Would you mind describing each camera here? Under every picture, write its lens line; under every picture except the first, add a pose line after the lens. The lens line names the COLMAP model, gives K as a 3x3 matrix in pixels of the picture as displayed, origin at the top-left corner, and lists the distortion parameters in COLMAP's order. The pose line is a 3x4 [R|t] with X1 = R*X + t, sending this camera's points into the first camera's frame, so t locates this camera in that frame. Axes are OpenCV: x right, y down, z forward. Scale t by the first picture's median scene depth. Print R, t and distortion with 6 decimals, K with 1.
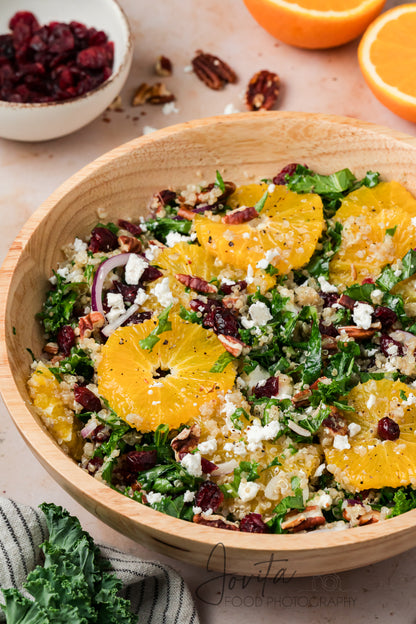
lens RADIAL K [[2375.0, 0, 208.2], [0, 2375.0, 311.1], [0, 0, 1]] dist [0.059463, -1.313011]
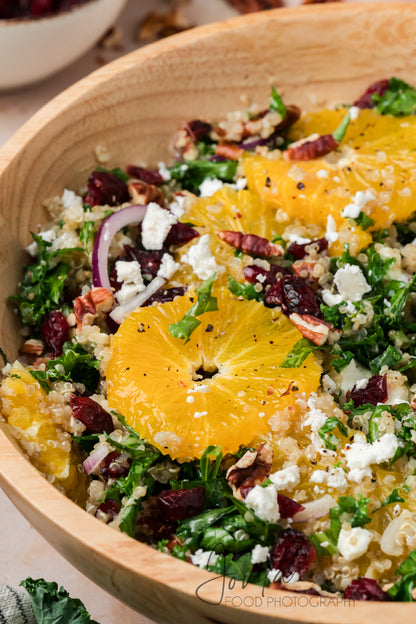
lens RADIAL K [[2463.8, 0, 208.7], [0, 2463.8, 310.4], [0, 0, 1]] dist [0.029992, 1.361210]
pose [[0.999382, -0.033248, 0.011412, -0.025461], [0.034089, 0.995898, -0.083811, 0.064295], [-0.008578, 0.084148, 0.996416, 0.329133]]
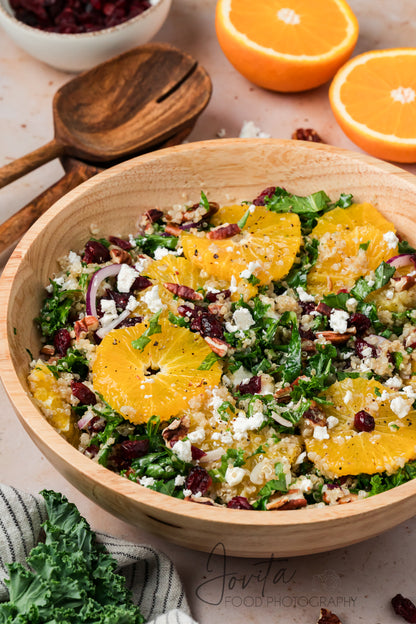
lens RADIAL K [[2375.0, 0, 208.2], [0, 2375.0, 311.1], [0, 0, 1]] dist [0.059463, -1.313011]
pose [[0.999524, 0.007541, 0.029901, -0.026403], [-0.005758, 0.998224, -0.059285, 0.061696], [-0.030295, 0.059085, 0.997793, -0.071897]]
